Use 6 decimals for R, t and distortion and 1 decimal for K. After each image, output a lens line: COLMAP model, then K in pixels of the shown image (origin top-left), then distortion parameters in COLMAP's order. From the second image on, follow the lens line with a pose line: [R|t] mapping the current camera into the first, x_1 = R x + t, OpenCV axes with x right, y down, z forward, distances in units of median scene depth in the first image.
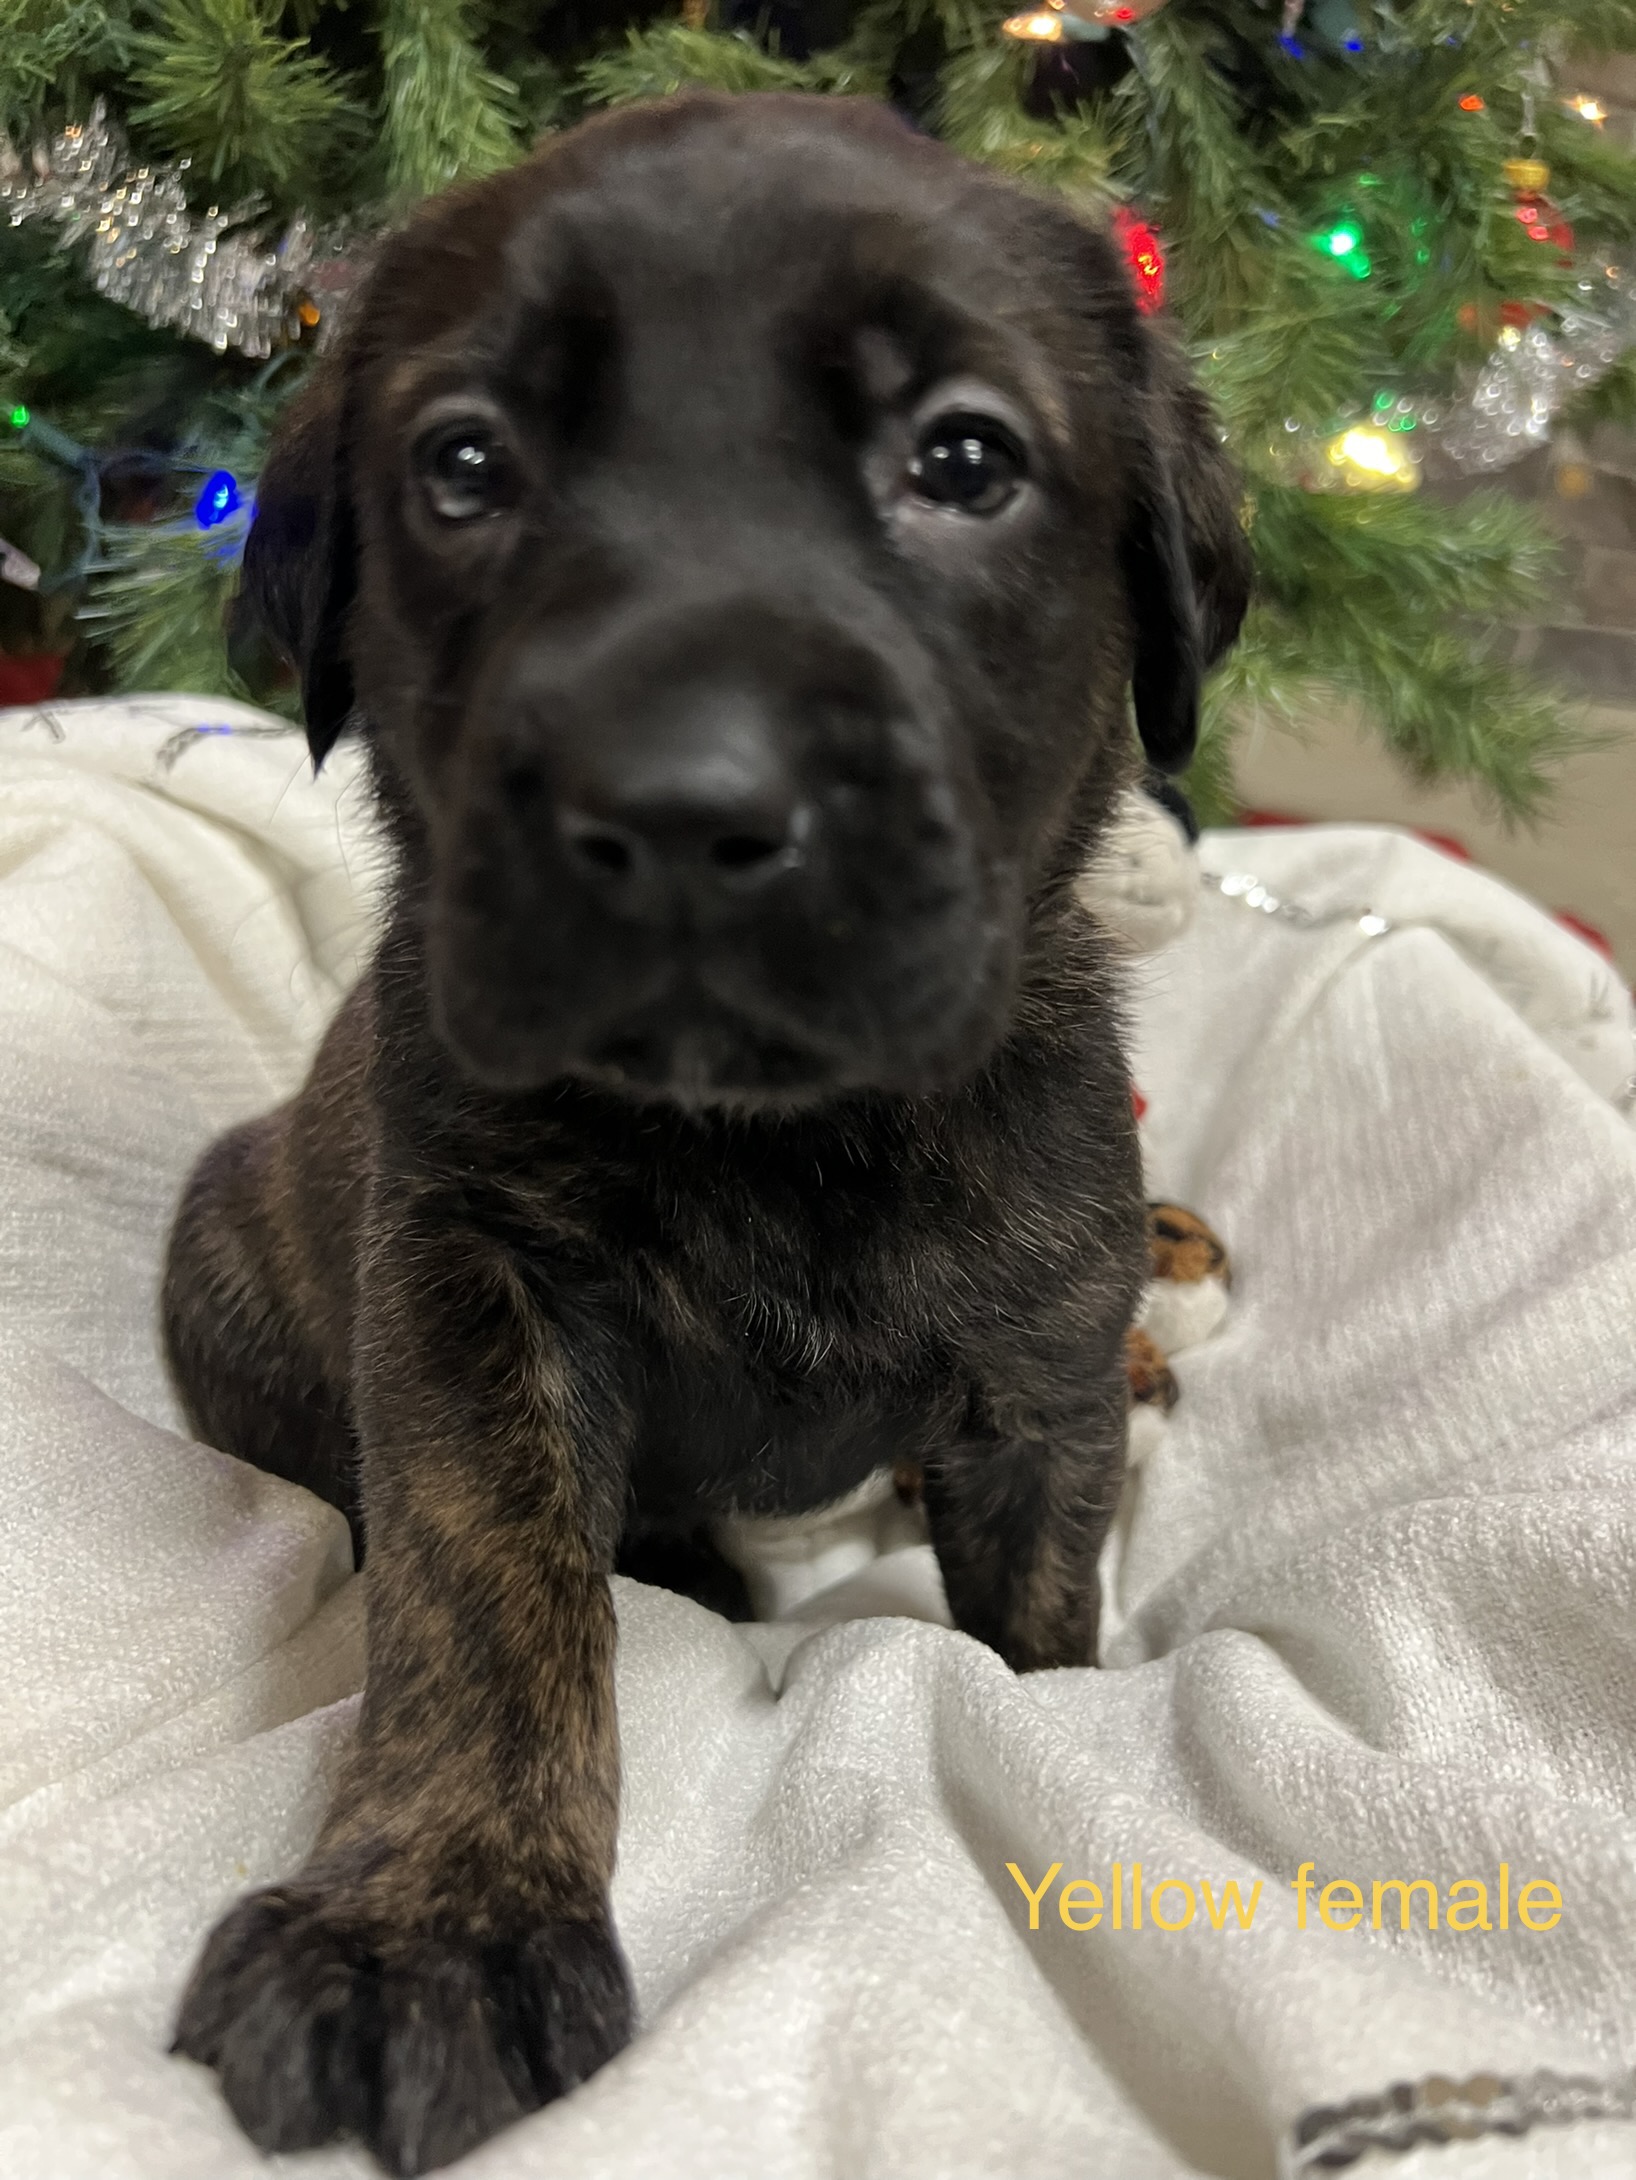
lens RADIAL K [[1768.6, 0, 813.3], [0, 1768.6, 1086.1], [0, 0, 1]] dist [0.061814, -0.067467]
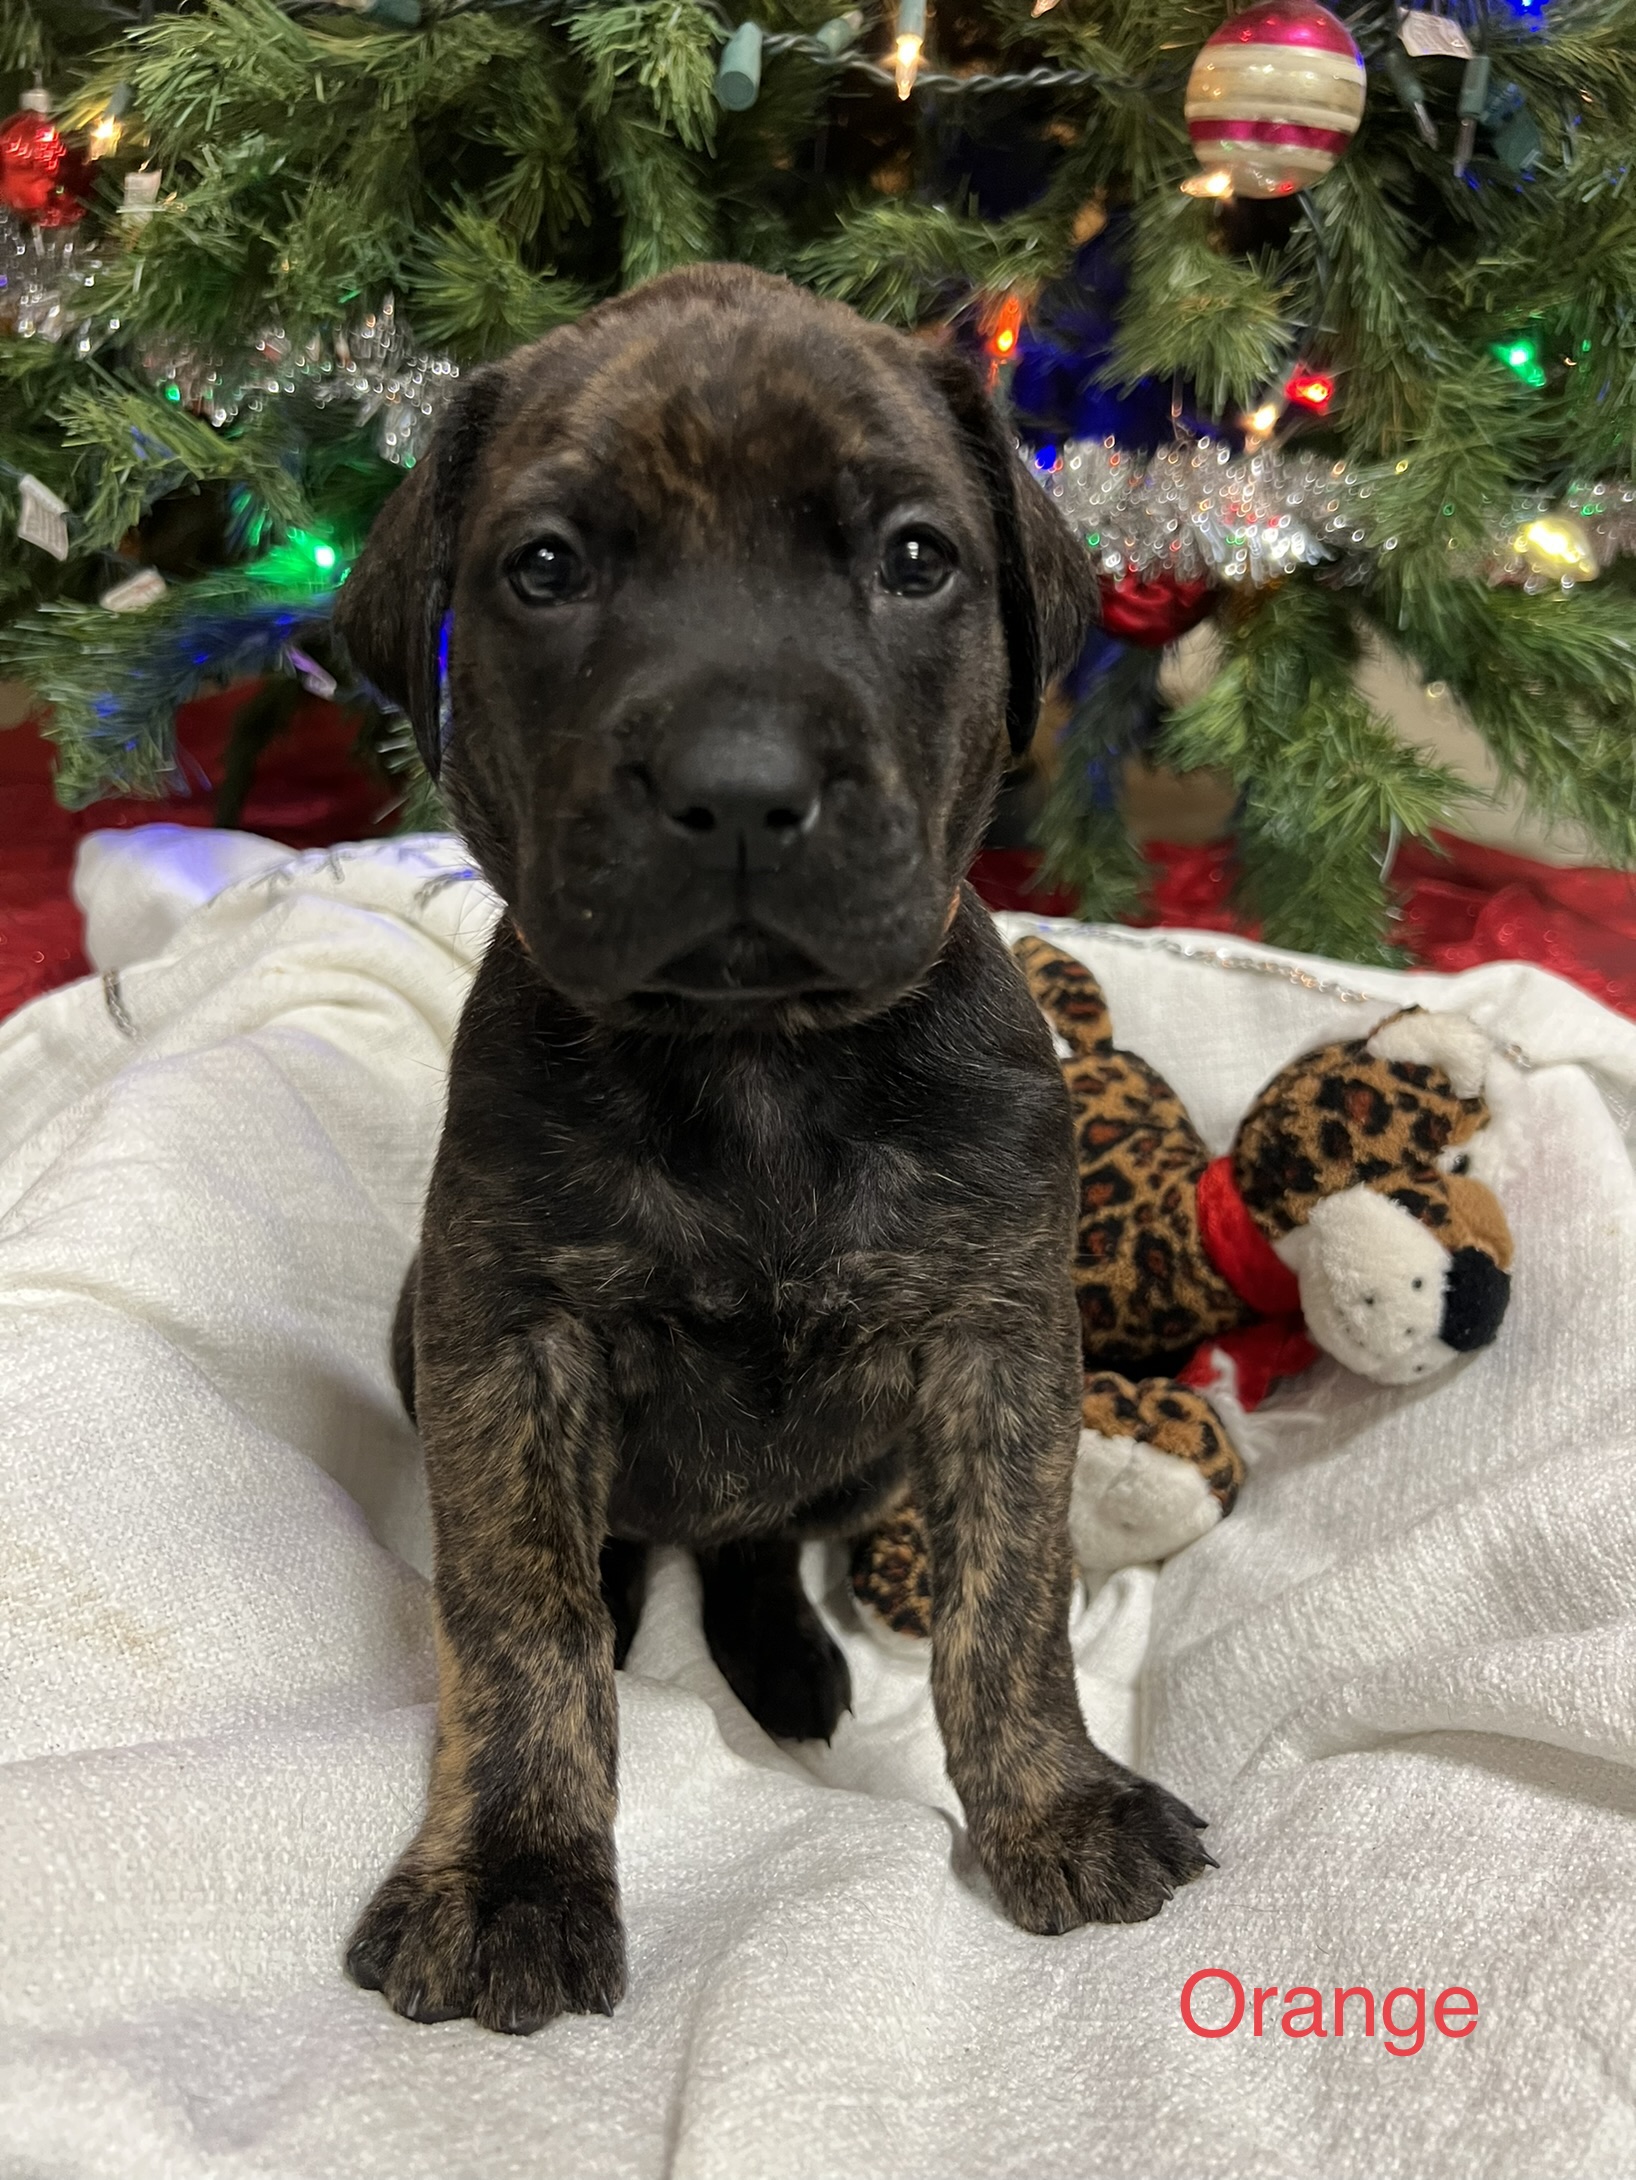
lens RADIAL K [[1768.6, 0, 806.2], [0, 1768.6, 1094.6], [0, 0, 1]] dist [0.061814, -0.067467]
pose [[0.988247, 0.030643, -0.149764, 0.059491], [-0.028265, 0.999439, 0.017978, -0.050580], [0.150230, -0.013534, 0.988558, -0.117796]]
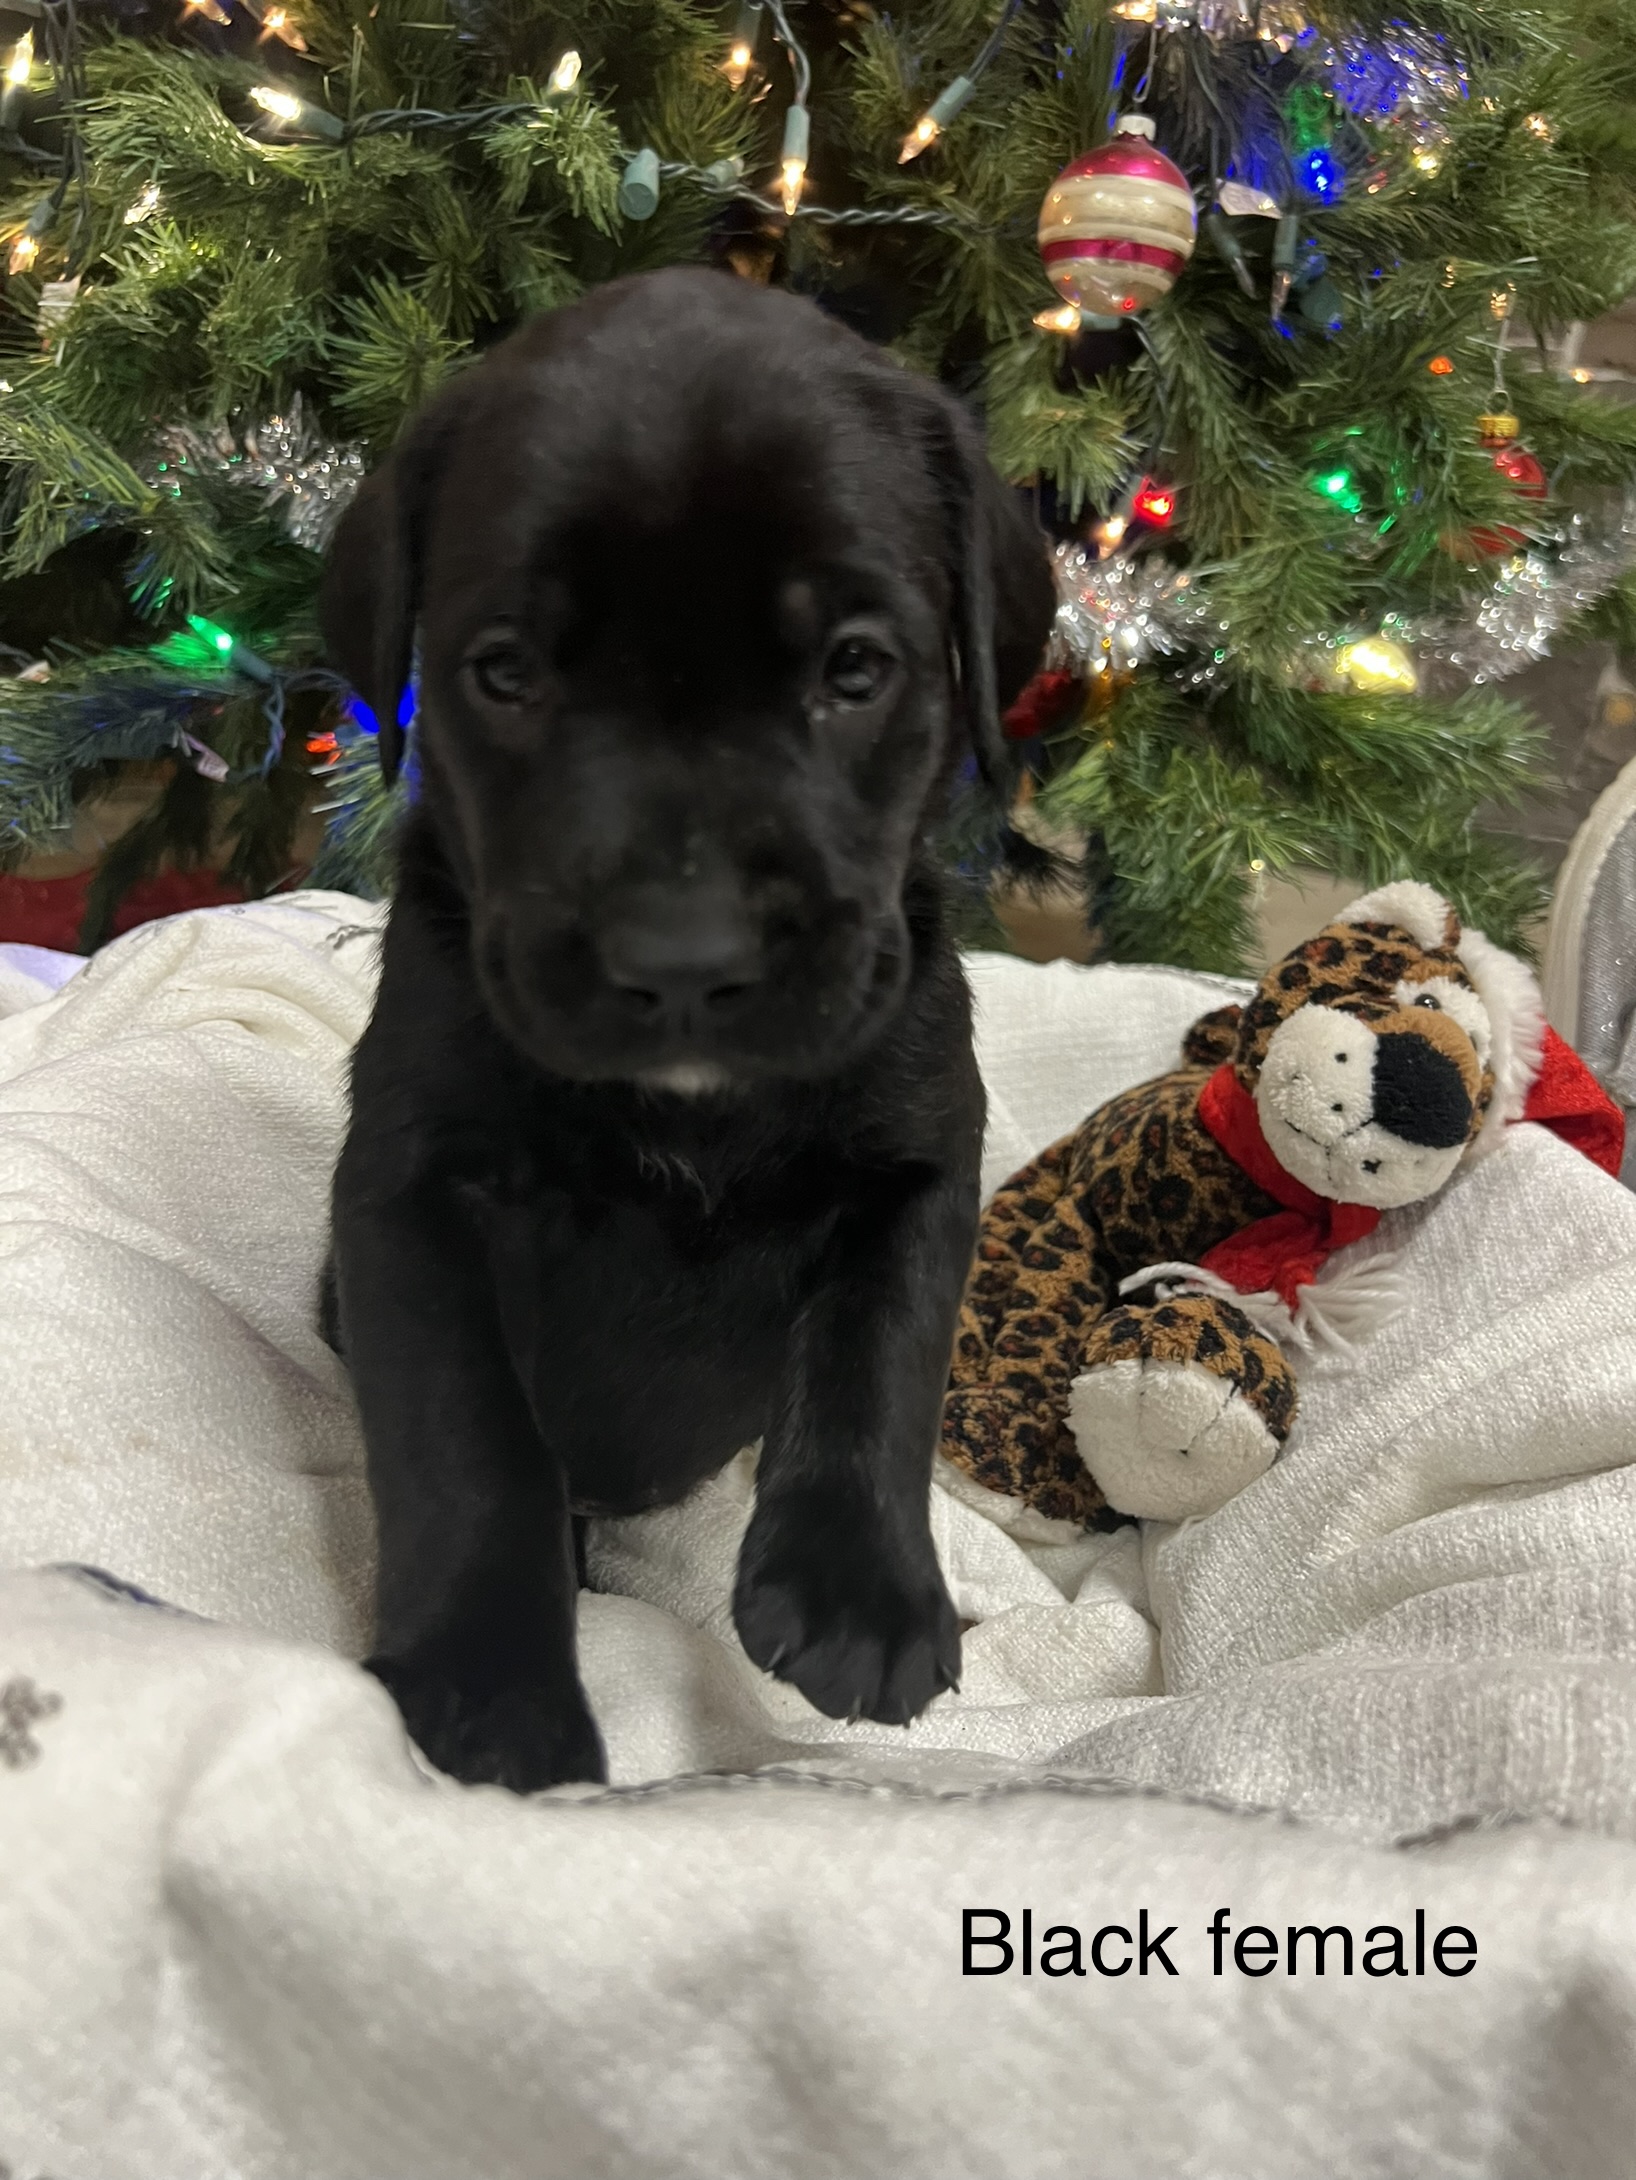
lens RADIAL K [[1768.6, 0, 787.3], [0, 1768.6, 1063.8], [0, 0, 1]] dist [0.061814, -0.067467]
pose [[0.997743, -0.002395, -0.067110, 0.020005], [-0.007708, 0.988674, -0.149882, 0.084106], [0.066708, 0.150061, 0.986424, -0.119862]]
